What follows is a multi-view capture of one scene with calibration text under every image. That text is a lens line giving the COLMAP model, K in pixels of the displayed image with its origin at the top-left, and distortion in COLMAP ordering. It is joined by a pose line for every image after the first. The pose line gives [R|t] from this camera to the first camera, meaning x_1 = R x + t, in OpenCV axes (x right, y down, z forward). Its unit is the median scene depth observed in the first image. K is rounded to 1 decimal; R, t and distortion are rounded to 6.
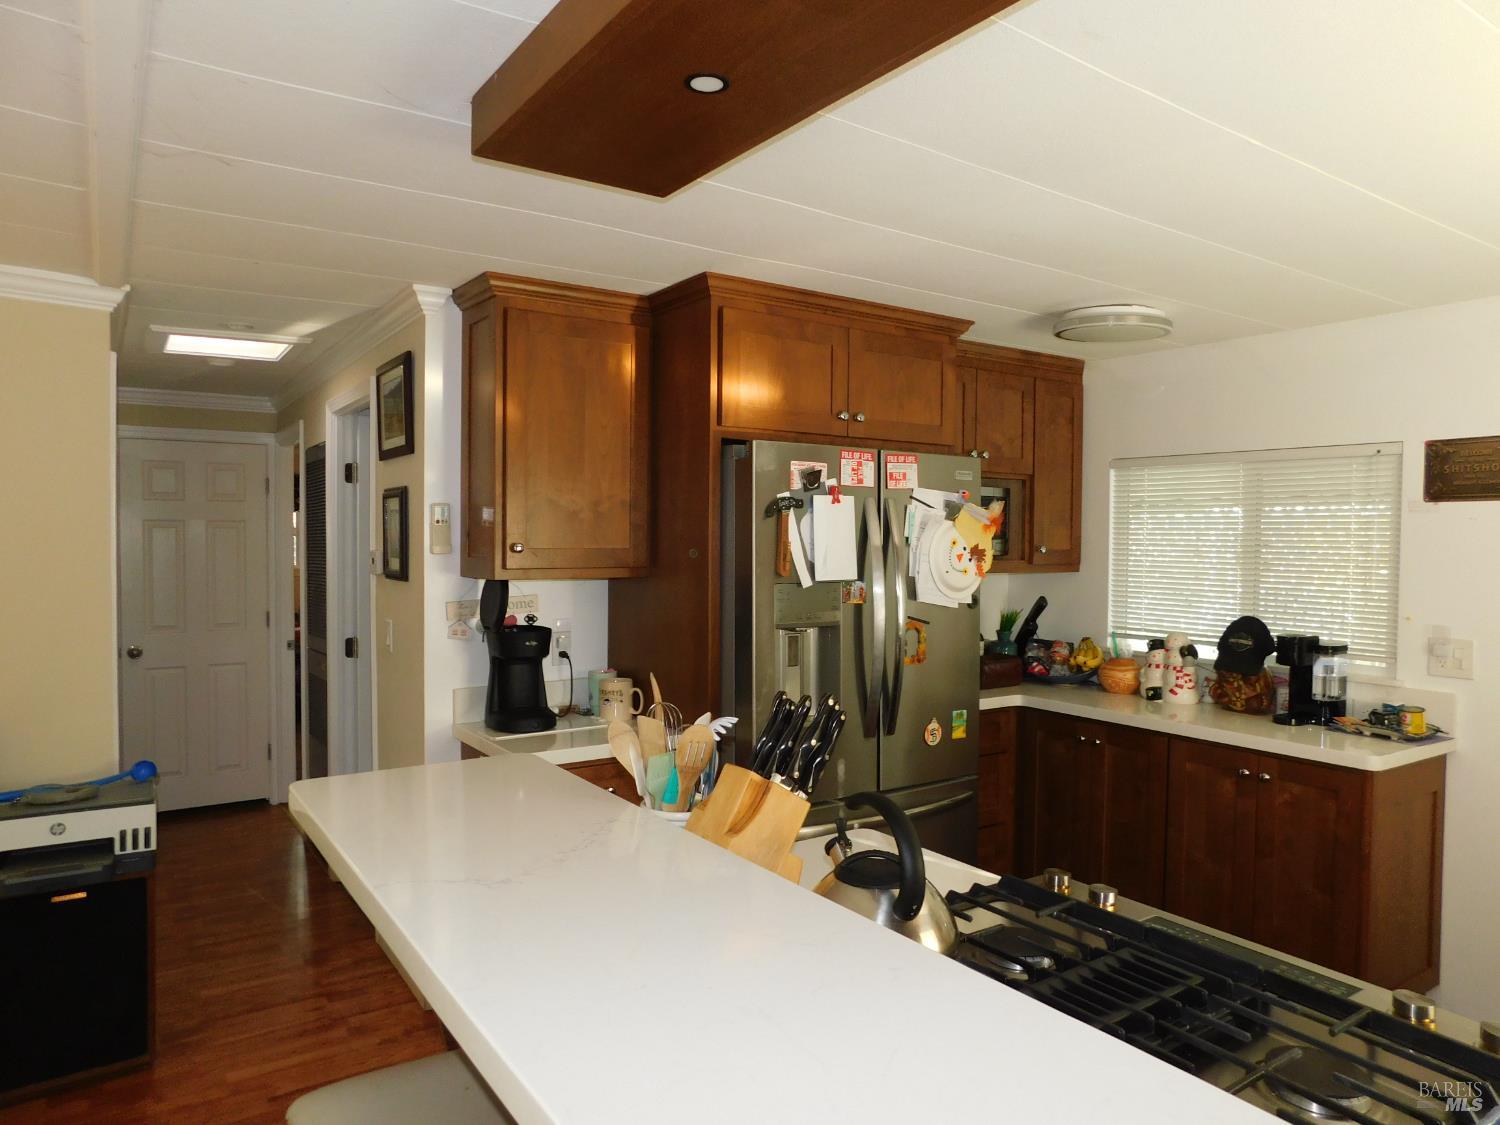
lens RADIAL K [[991.0, 0, 752.0], [0, 991.0, 551.7], [0, 0, 1]] dist [-0.059687, 0.046512]
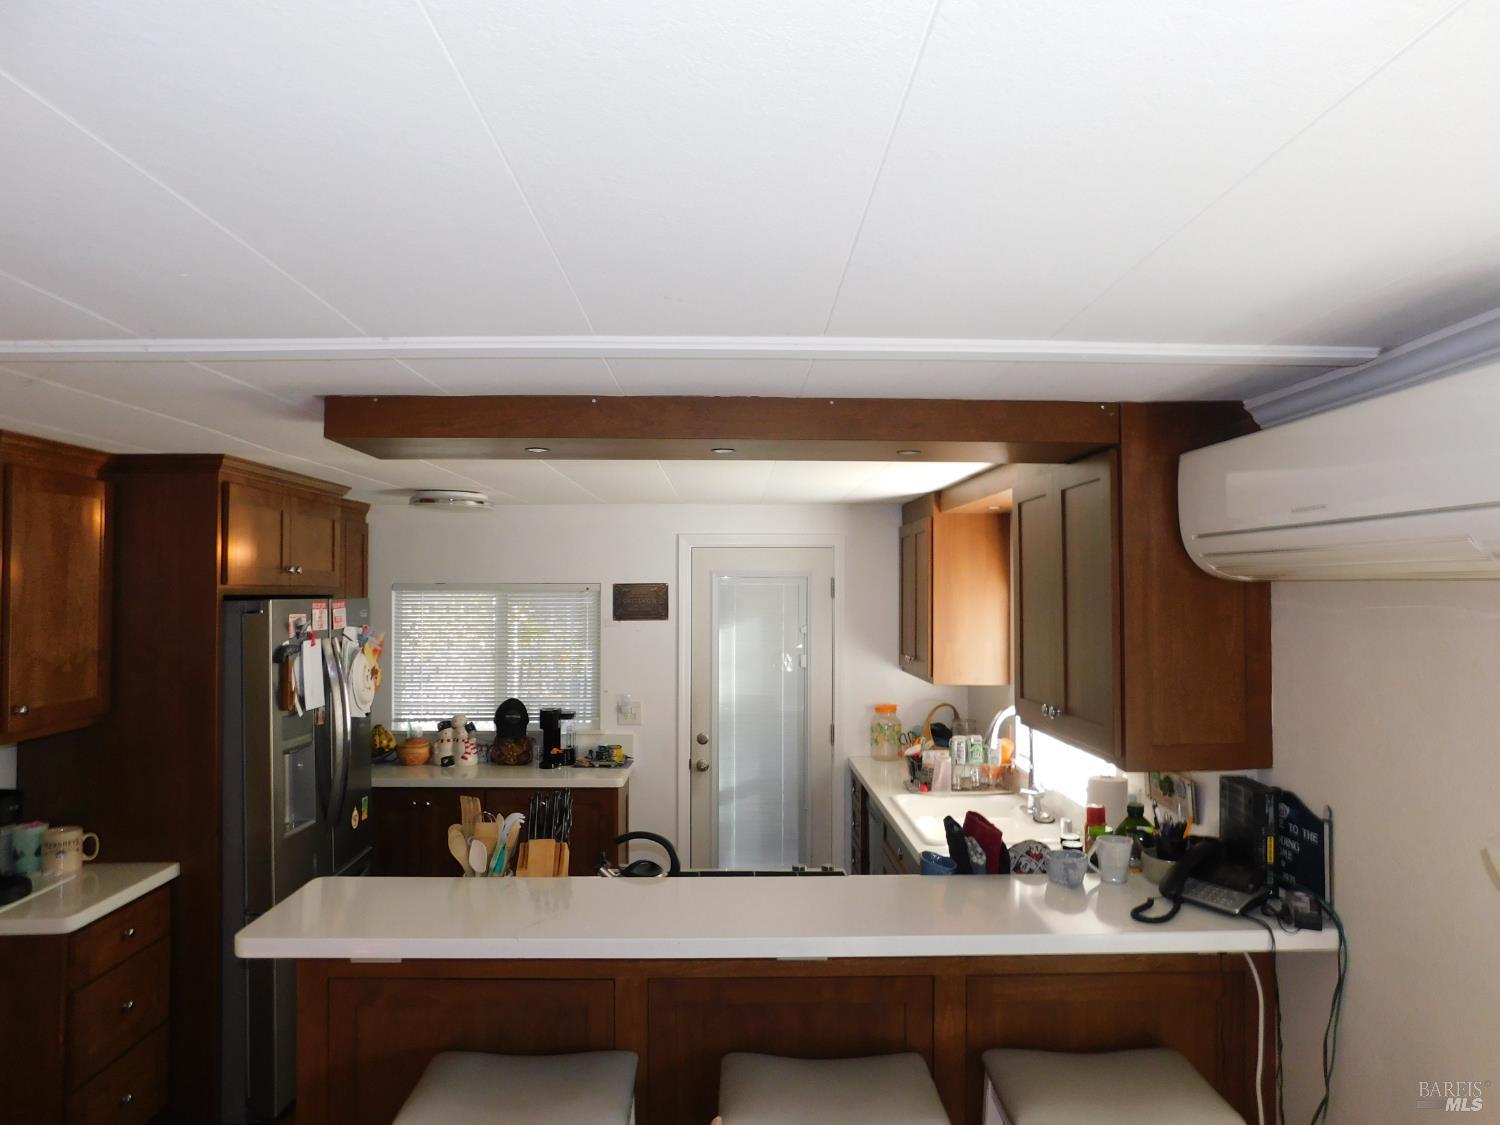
lens RADIAL K [[991.0, 0, 745.9], [0, 991.0, 569.8], [0, 0, 1]] dist [-0.059687, 0.046512]
pose [[0.545869, 0.003538, 0.837863, -0.580891], [0.021982, 0.999586, -0.018542, -0.098140], [-0.837582, 0.028539, 0.545565, -0.110453]]
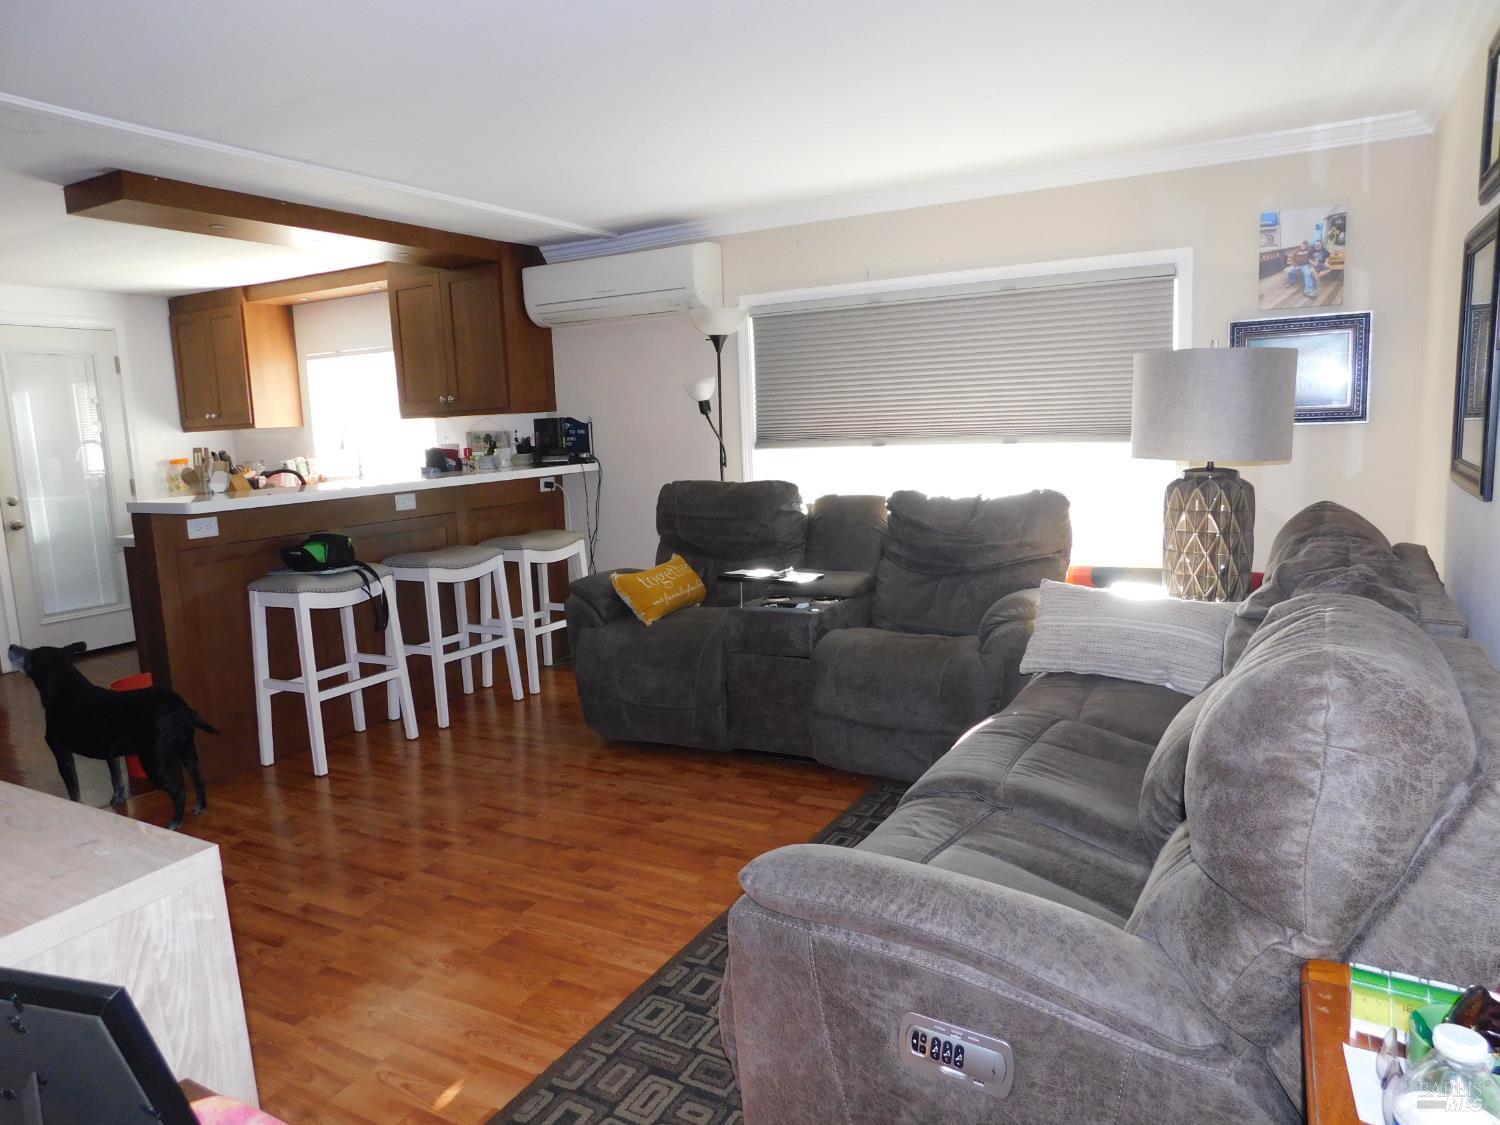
lens RADIAL K [[991.0, 0, 749.0], [0, 991.0, 564.9], [0, 0, 1]] dist [-0.059687, 0.046512]
pose [[-0.454683, -0.121783, 0.882288, -1.442053], [0.052656, 0.985199, 0.163124, 0.045357], [-0.889096, 0.120627, -0.441541, 0.449213]]
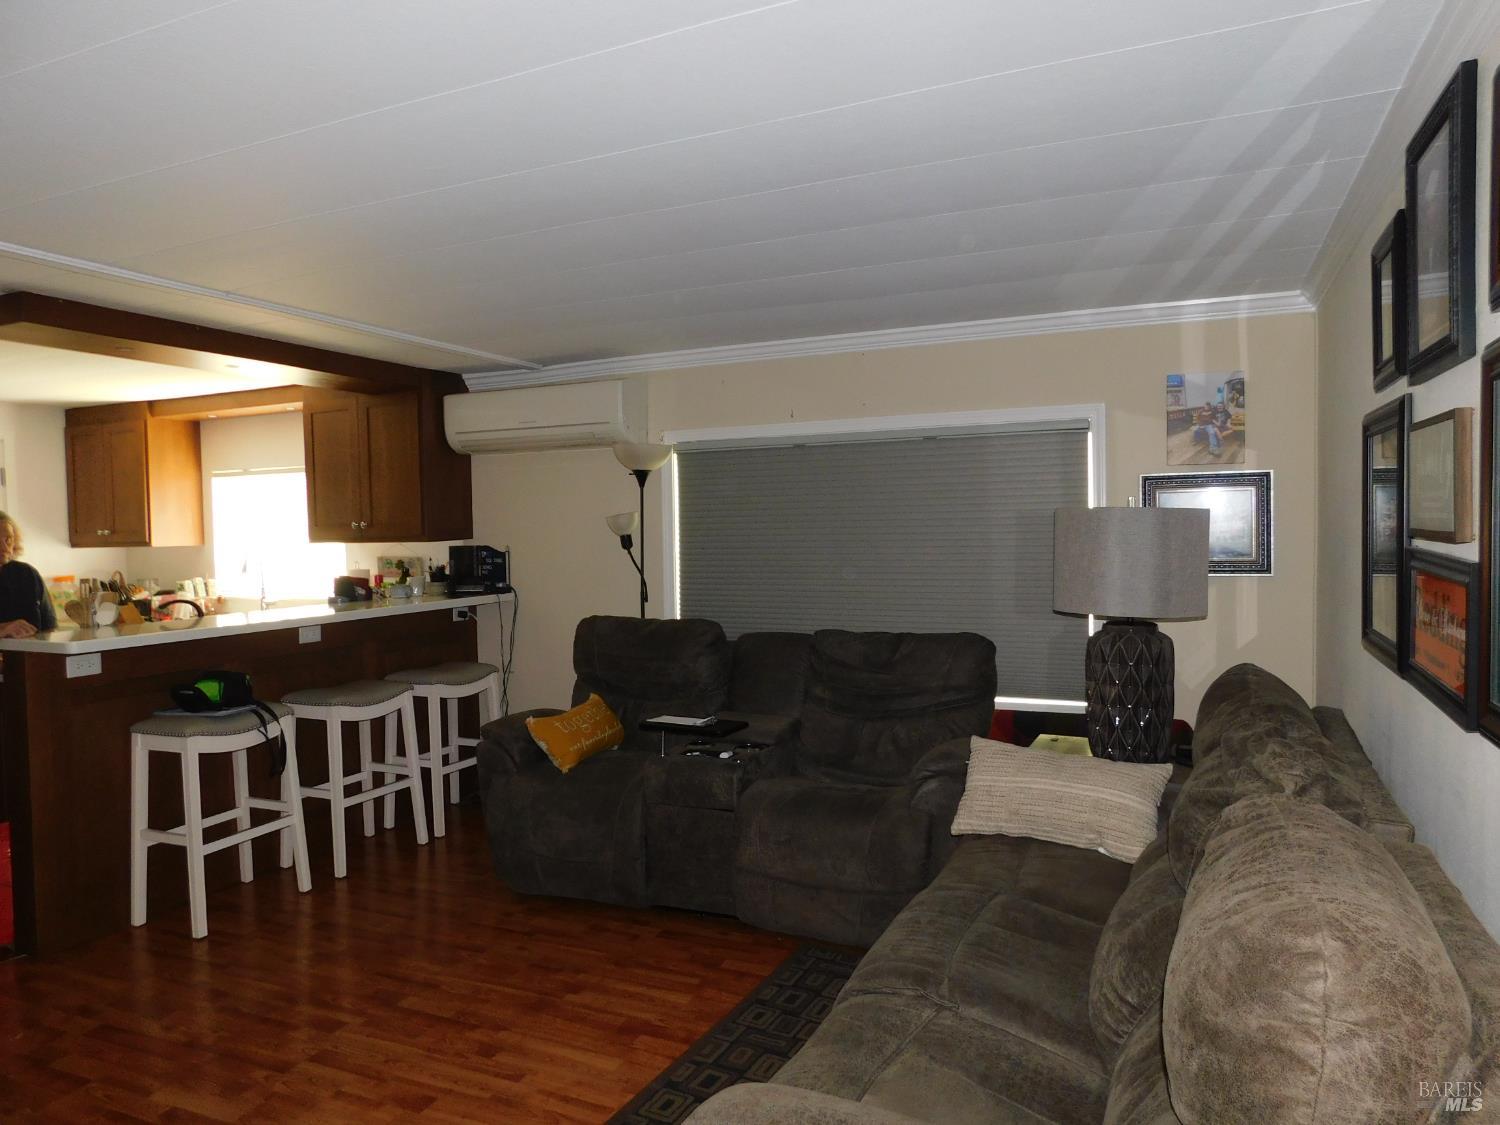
lens RADIAL K [[991.0, 0, 748.1], [0, 991.0, 568.6], [0, 0, 1]] dist [-0.059687, 0.046512]
pose [[-0.529621, -0.032268, 0.847620, -1.415624], [0.028391, 0.998042, 0.055735, 0.014436], [-0.847759, 0.053583, -0.527668, 0.448527]]
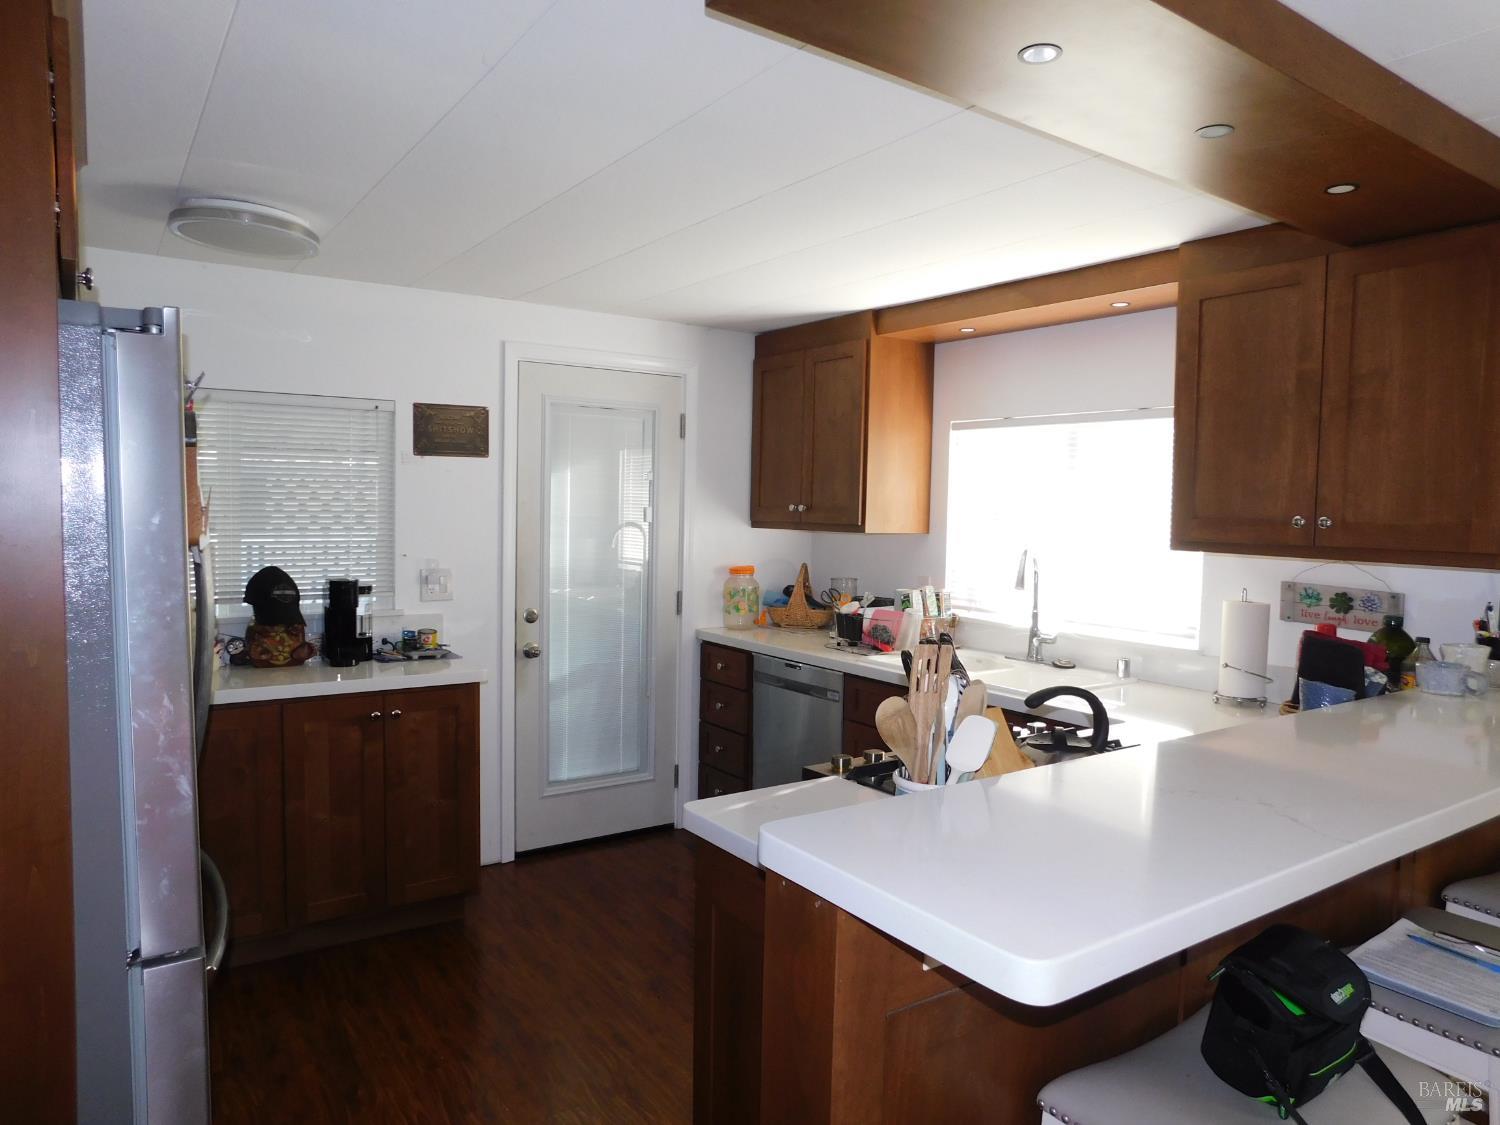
lens RADIAL K [[991.0, 0, 744.0], [0, 991.0, 572.8], [0, 0, 1]] dist [-0.059687, 0.046512]
pose [[-0.020454, -0.079921, 0.996591, -0.491241], [-0.001274, 0.996801, 0.079912, -0.005121], [-0.999790, 0.000364, -0.020491, 0.604852]]
